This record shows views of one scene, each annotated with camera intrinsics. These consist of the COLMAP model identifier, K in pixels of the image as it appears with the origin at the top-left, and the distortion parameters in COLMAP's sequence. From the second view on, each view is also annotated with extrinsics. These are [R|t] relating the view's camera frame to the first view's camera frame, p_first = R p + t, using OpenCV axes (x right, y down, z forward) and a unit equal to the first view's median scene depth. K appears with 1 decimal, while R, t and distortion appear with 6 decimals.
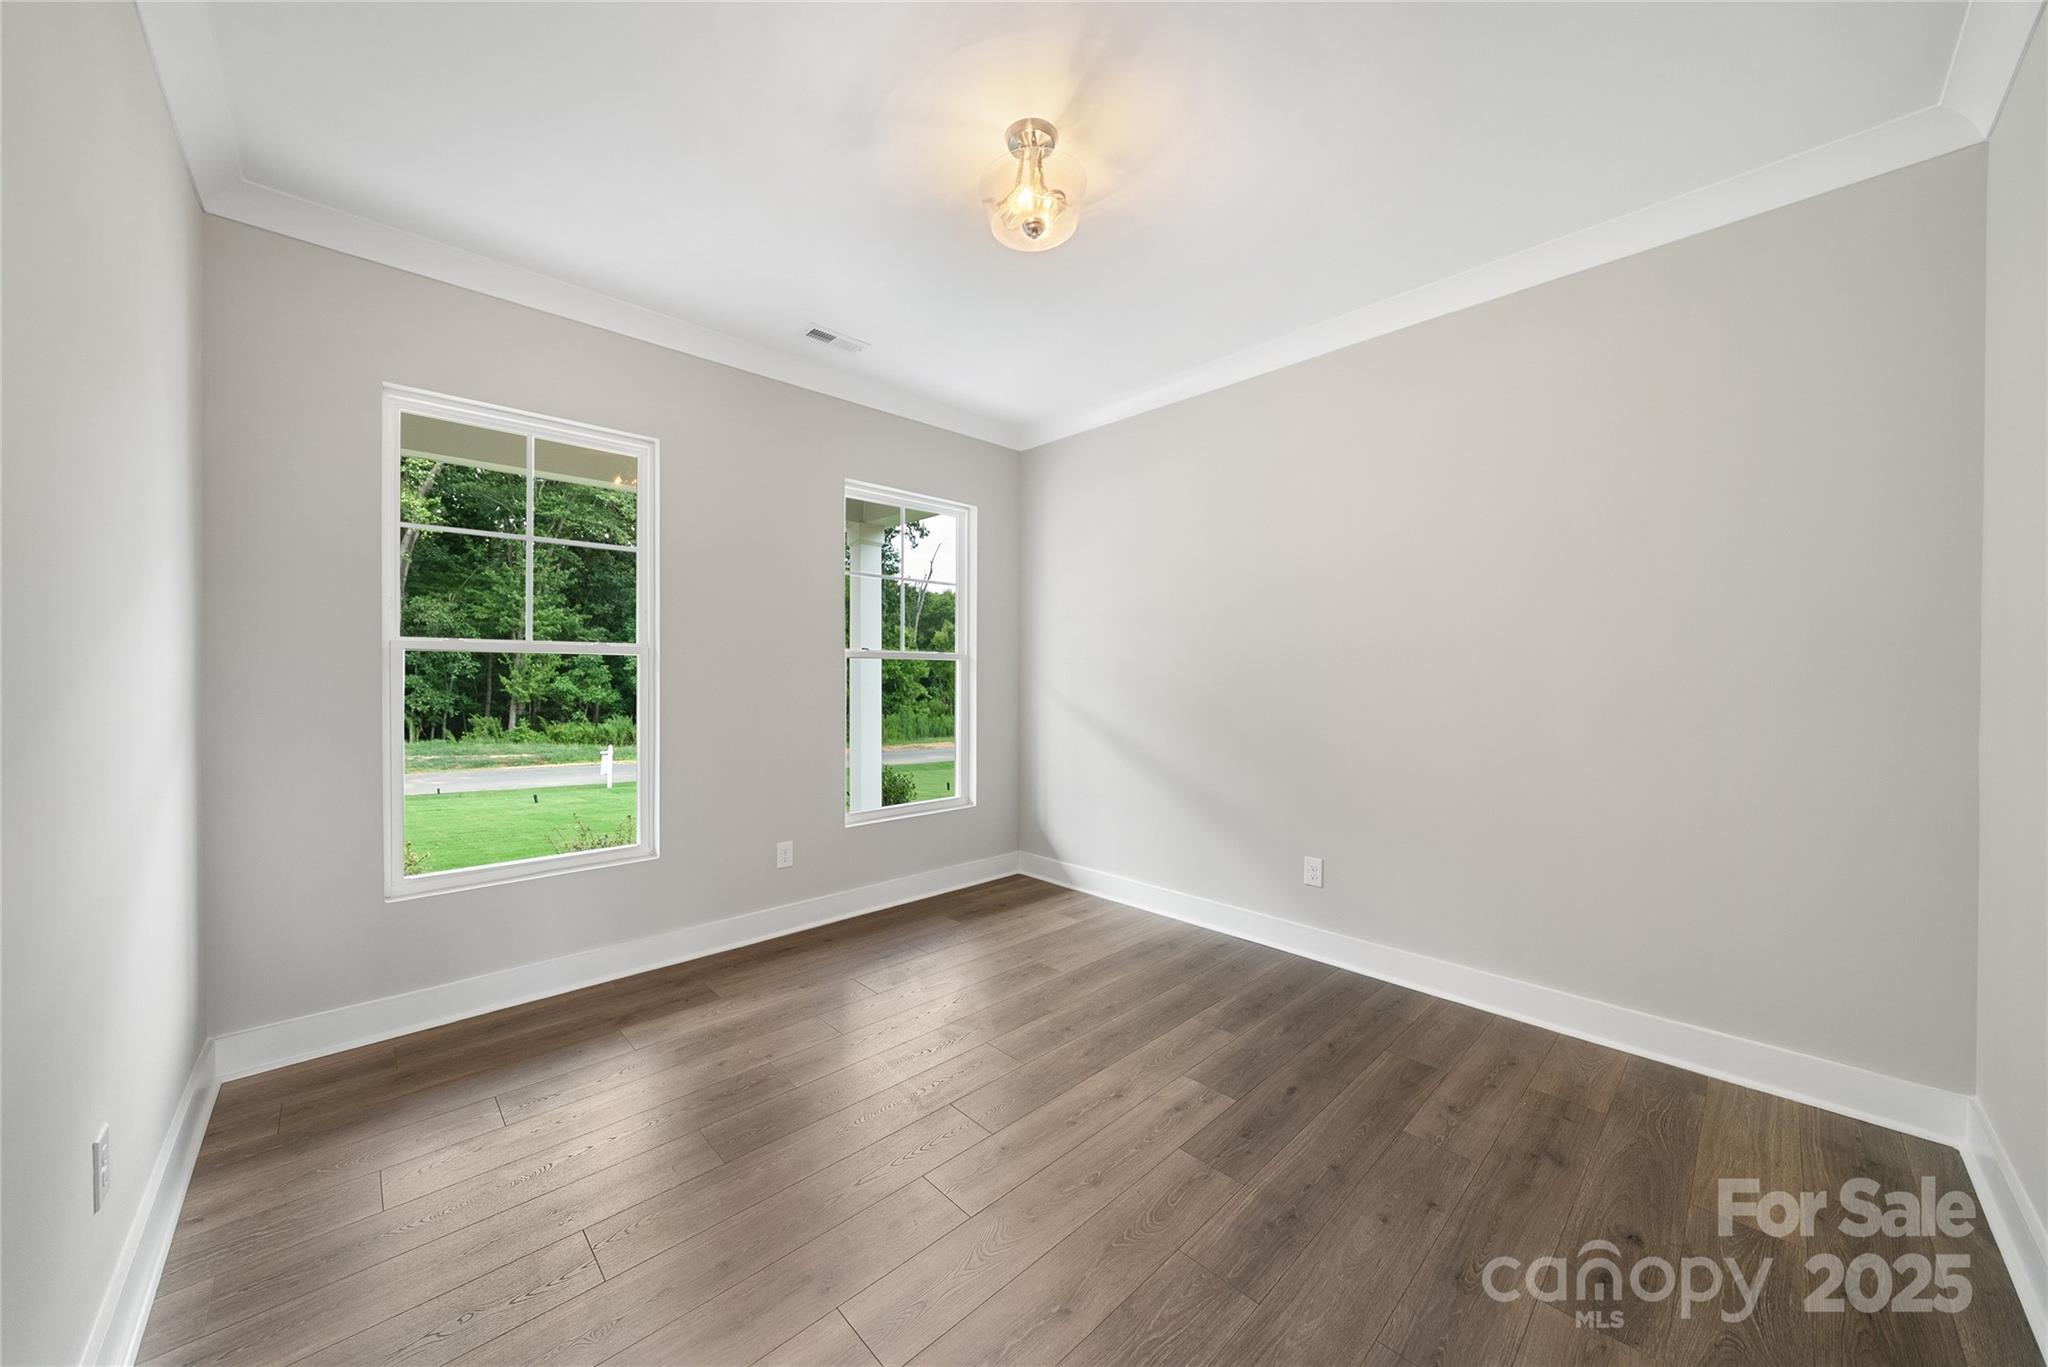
lens RADIAL K [[713.7, 0, 1023.3], [0, 713.7, 678.6], [0, 0, 1]] dist [-0.007649, 0.000411]
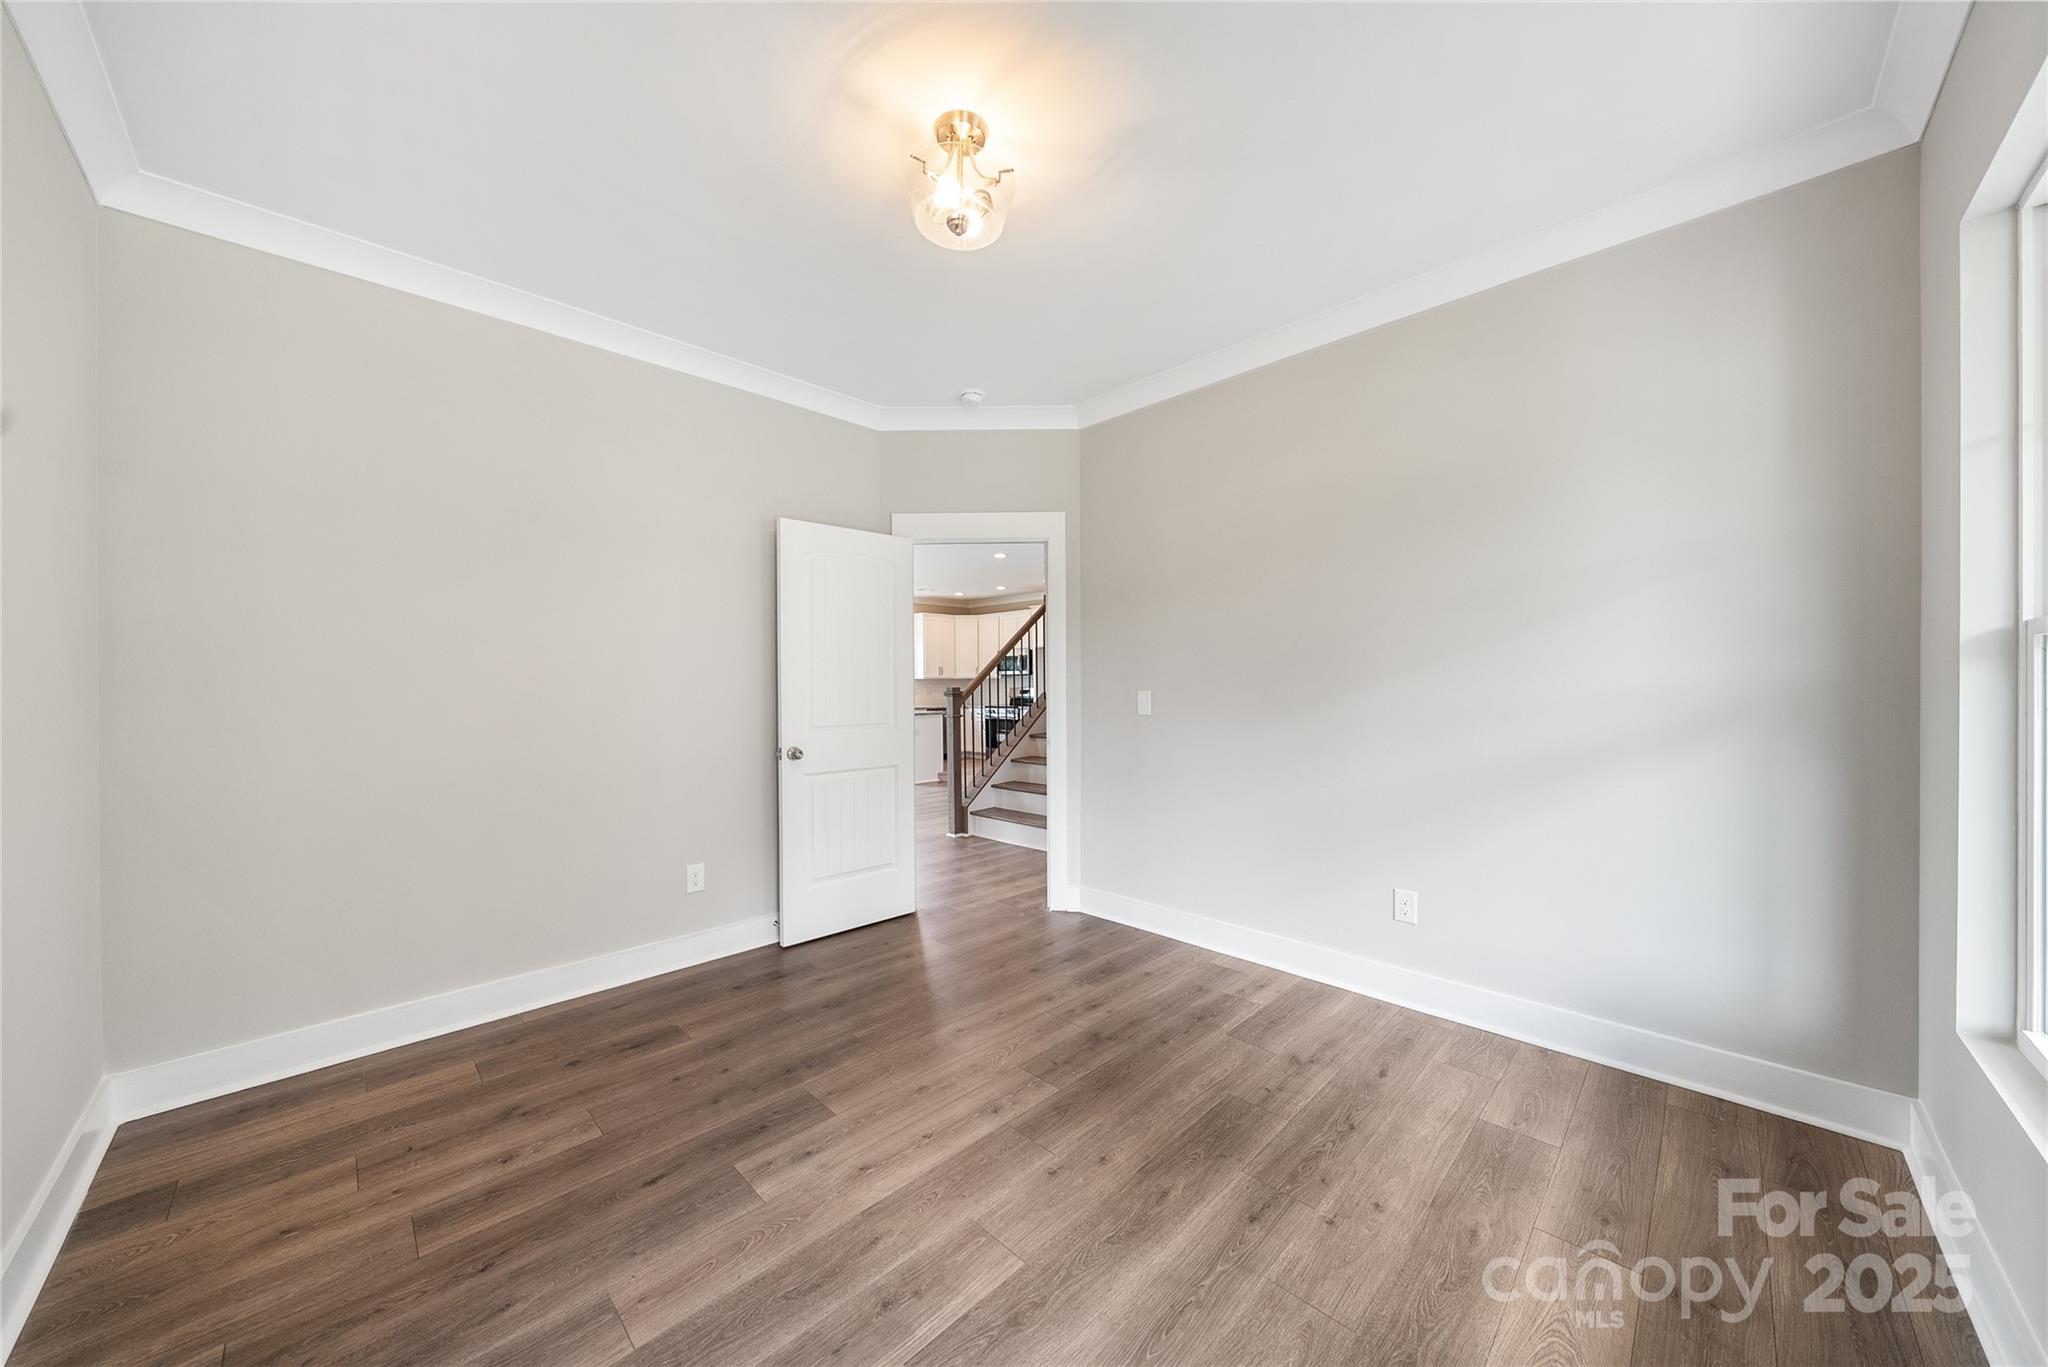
lens RADIAL K [[713.7, 0, 1024.8], [0, 713.7, 684.2], [0, 0, 1]] dist [-0.007649, 0.000411]
pose [[-0.999630, 0.005357, -0.026667, -0.043655], [0.005183, 0.999965, 0.006599, -0.011326], [0.026701, 0.006458, -0.999623, 1.915428]]
